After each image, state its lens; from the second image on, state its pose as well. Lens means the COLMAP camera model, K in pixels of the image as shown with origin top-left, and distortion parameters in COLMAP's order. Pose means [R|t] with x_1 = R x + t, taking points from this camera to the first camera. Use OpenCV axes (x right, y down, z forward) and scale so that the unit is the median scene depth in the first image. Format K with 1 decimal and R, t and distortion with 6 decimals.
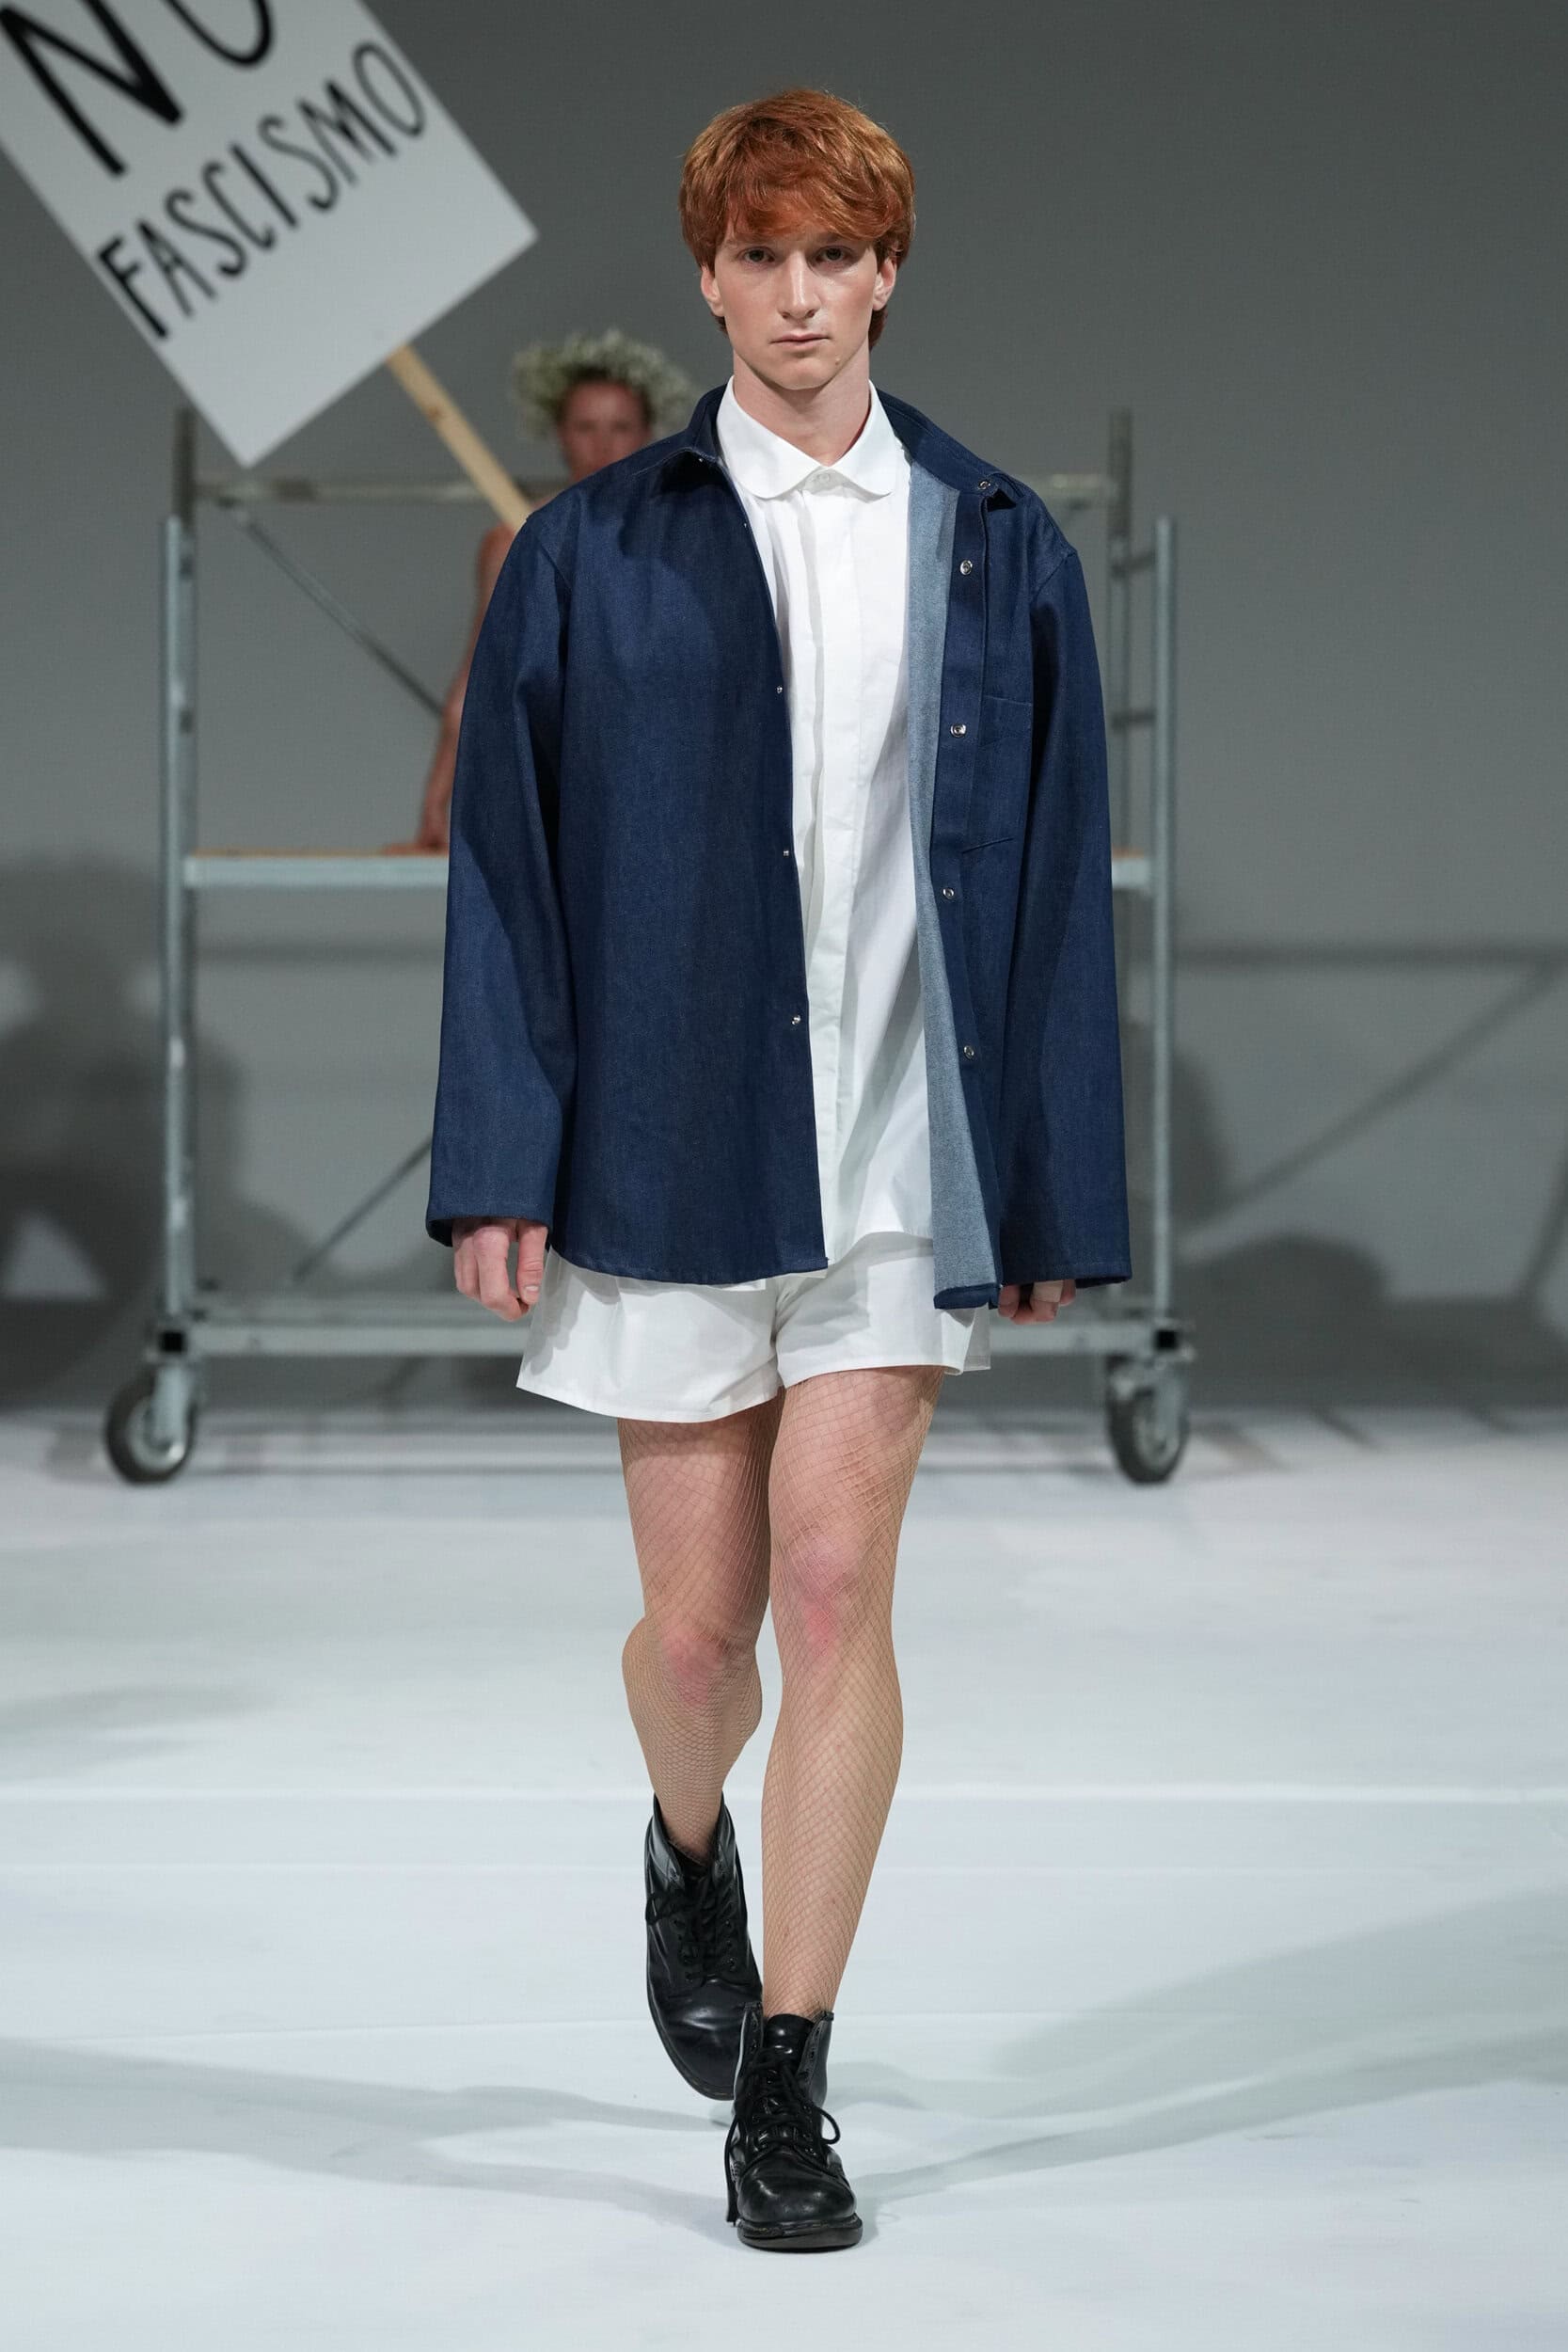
lens RADIAL K [[10473.0, 0, 957.4], [0, 10473.0, 1229.8], [0, 0, 1]] dist [-0.012543, 0.000000]
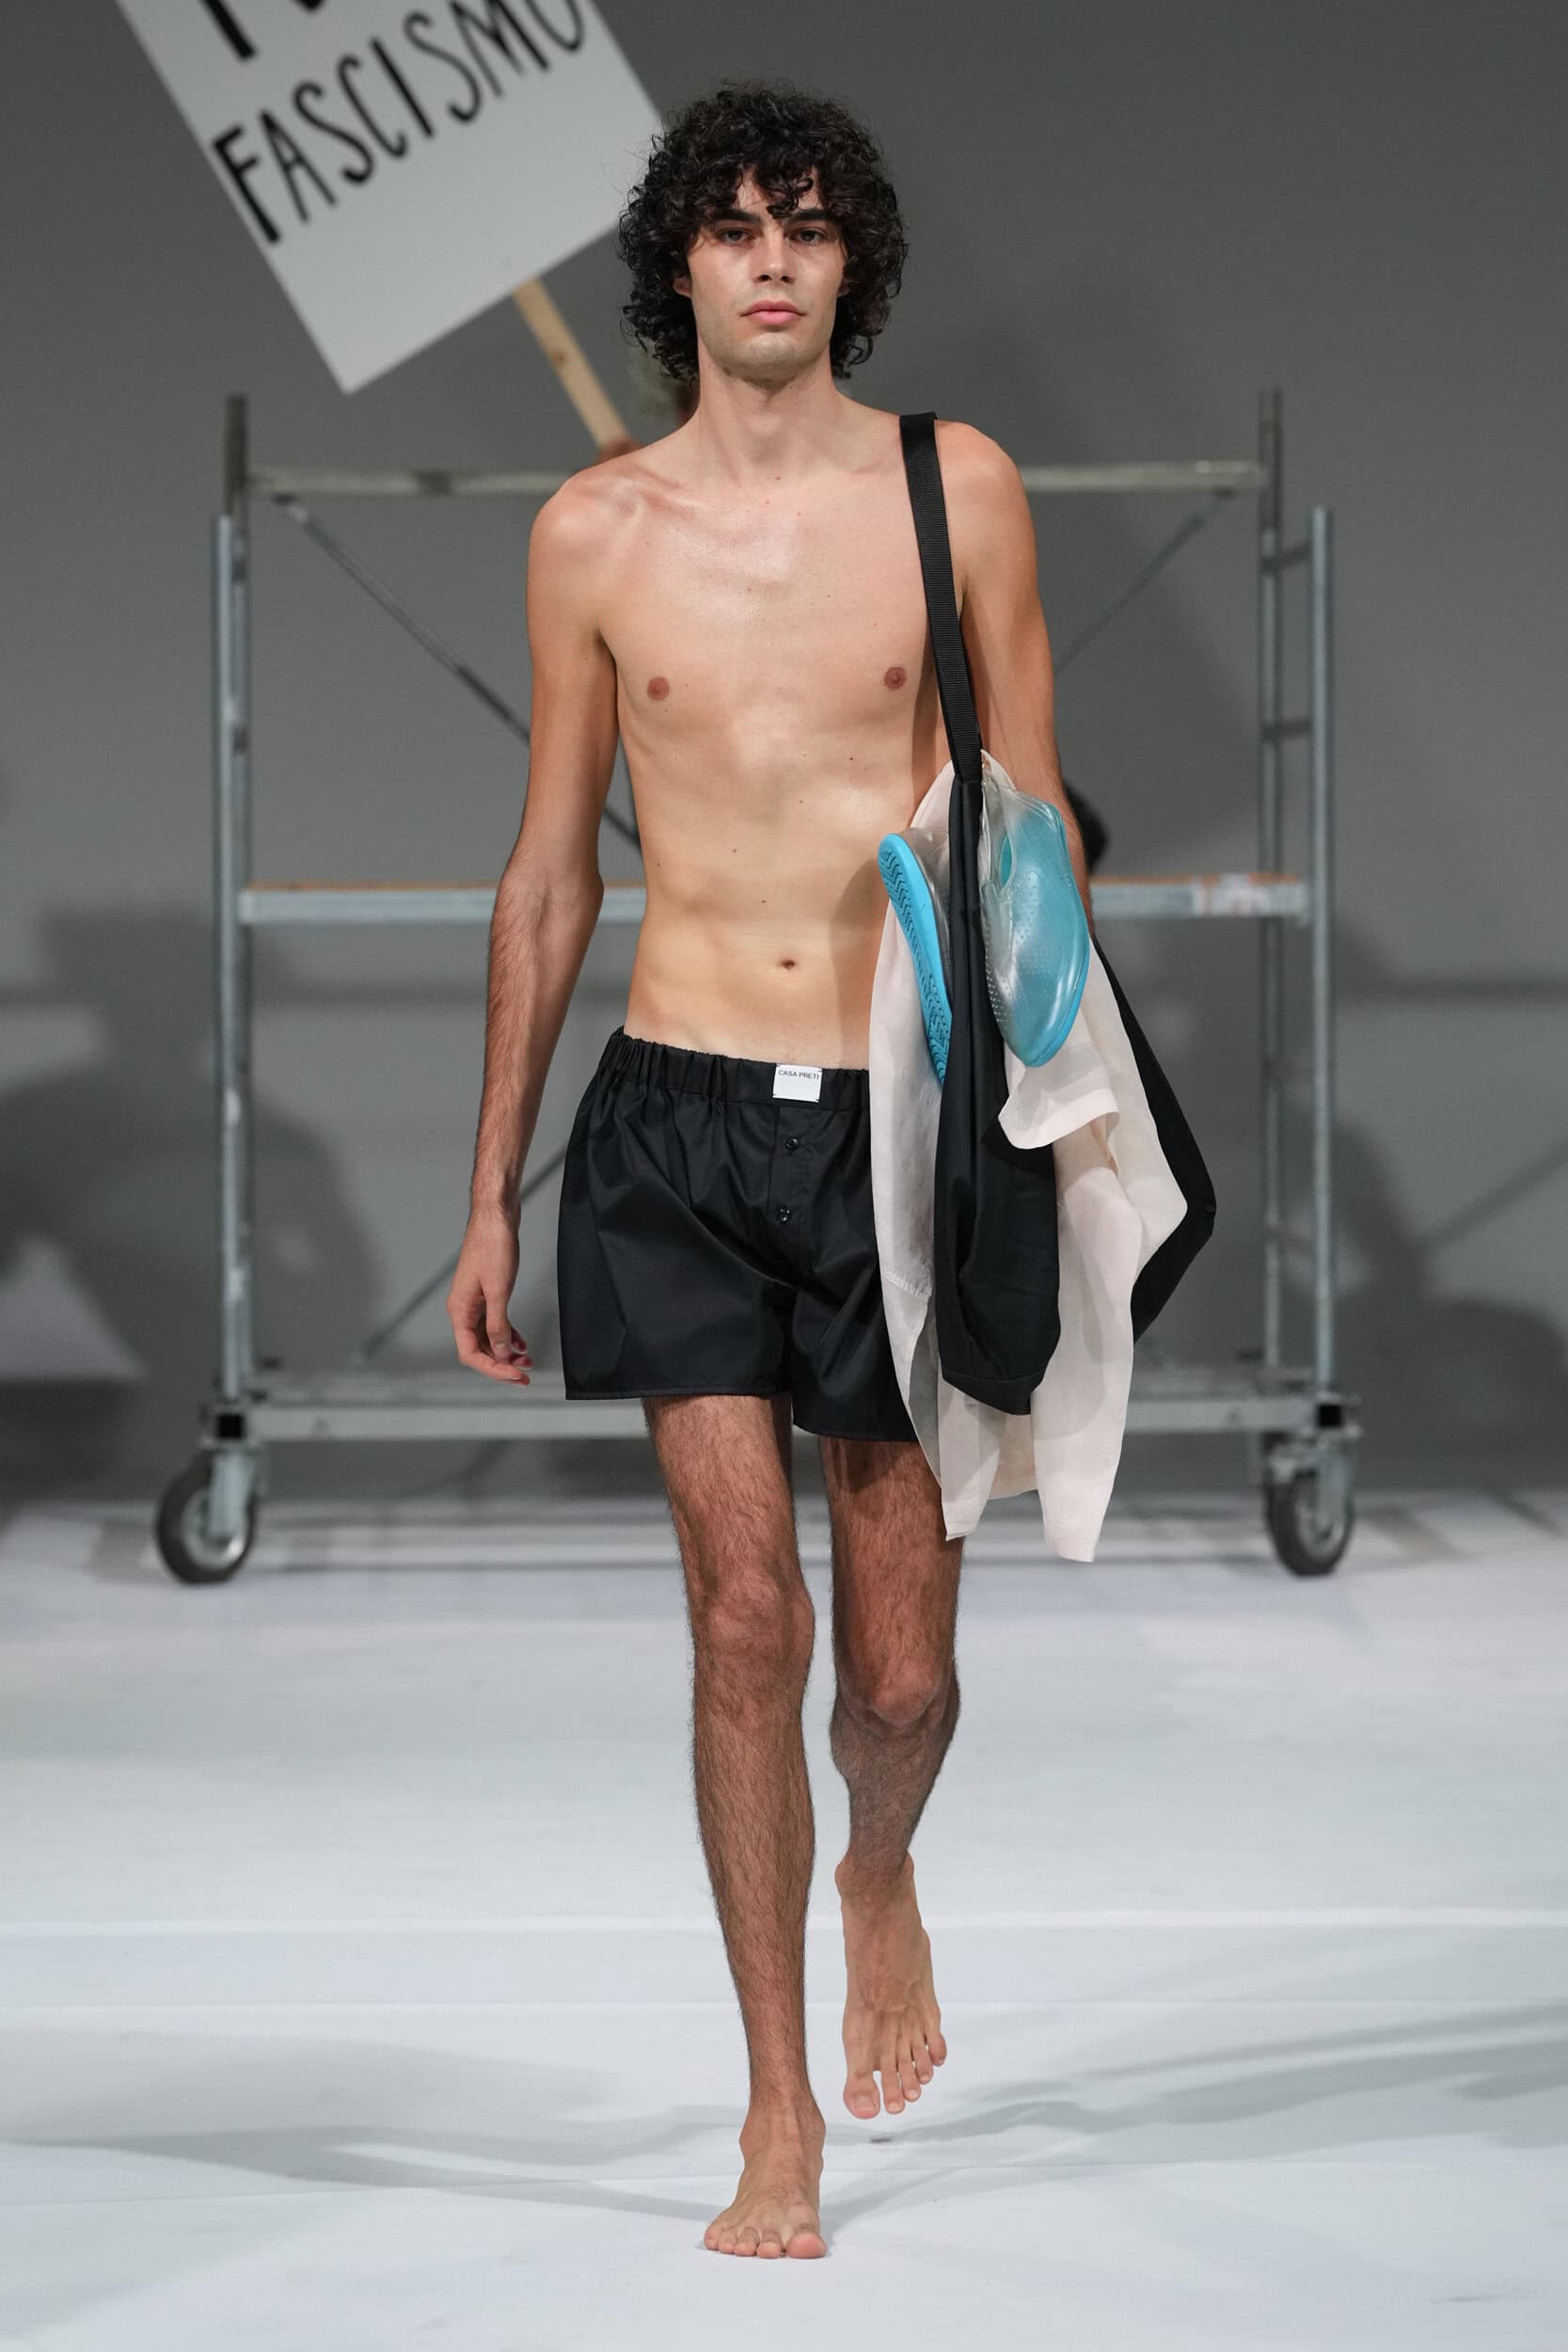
lens RADIAL K [[10264.5, 0, 776.5], [0, 10264.5, 1171.8], [0, 0, 1]] dist [-0.022800, 0.000000]
pose [[0.999940, -0.007866, -0.007641, -0.020817], [0.007750, 0.999855, -0.015139, 0.002497], [0.007759, 0.015078, 0.999856, 0.114093]]
